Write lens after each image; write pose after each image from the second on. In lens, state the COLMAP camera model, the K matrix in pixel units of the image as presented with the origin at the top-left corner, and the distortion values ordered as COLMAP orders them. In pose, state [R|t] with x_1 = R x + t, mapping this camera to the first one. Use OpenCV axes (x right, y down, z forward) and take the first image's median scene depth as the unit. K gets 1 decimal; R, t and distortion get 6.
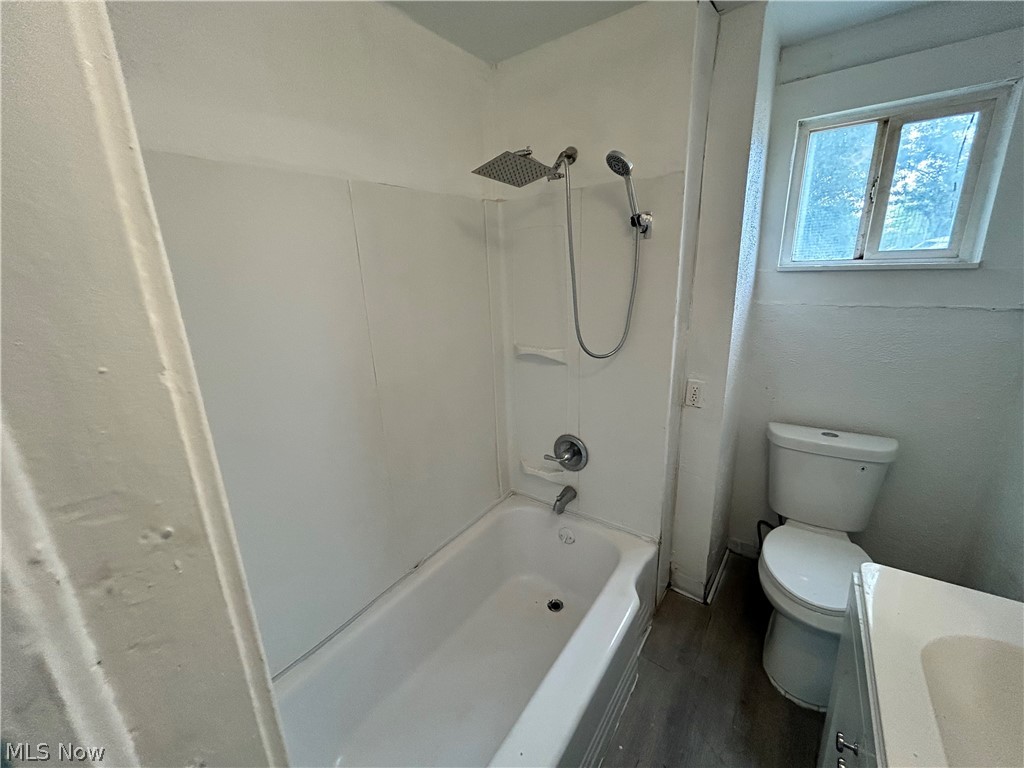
lens RADIAL K [[413.0, 0, 509.6], [0, 413.0, 381.4], [0, 0, 1]] dist [-0.001220, 0.000924]
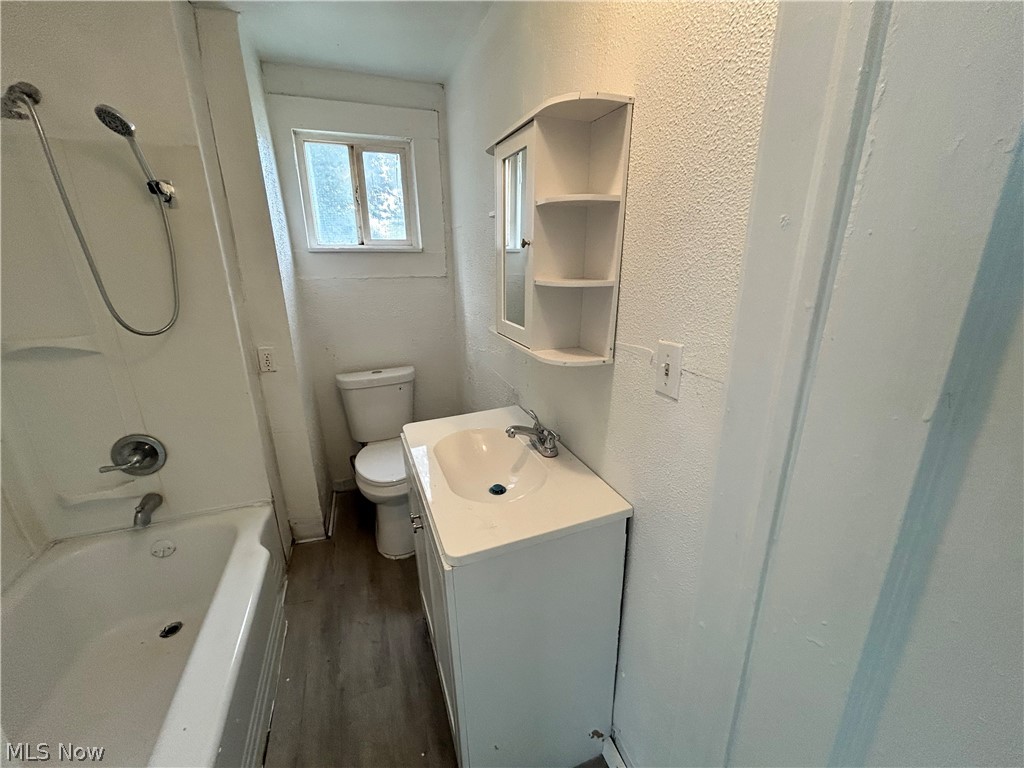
lens RADIAL K [[413.0, 0, 510.3], [0, 413.0, 384.2], [0, 0, 1]] dist [-0.001220, 0.000924]
pose [[0.556027, -0.214906, 0.802900, -0.090638], [0.215086, 0.970294, 0.110759, 0.110446], [-0.802852, 0.111108, 0.585733, -0.159826]]
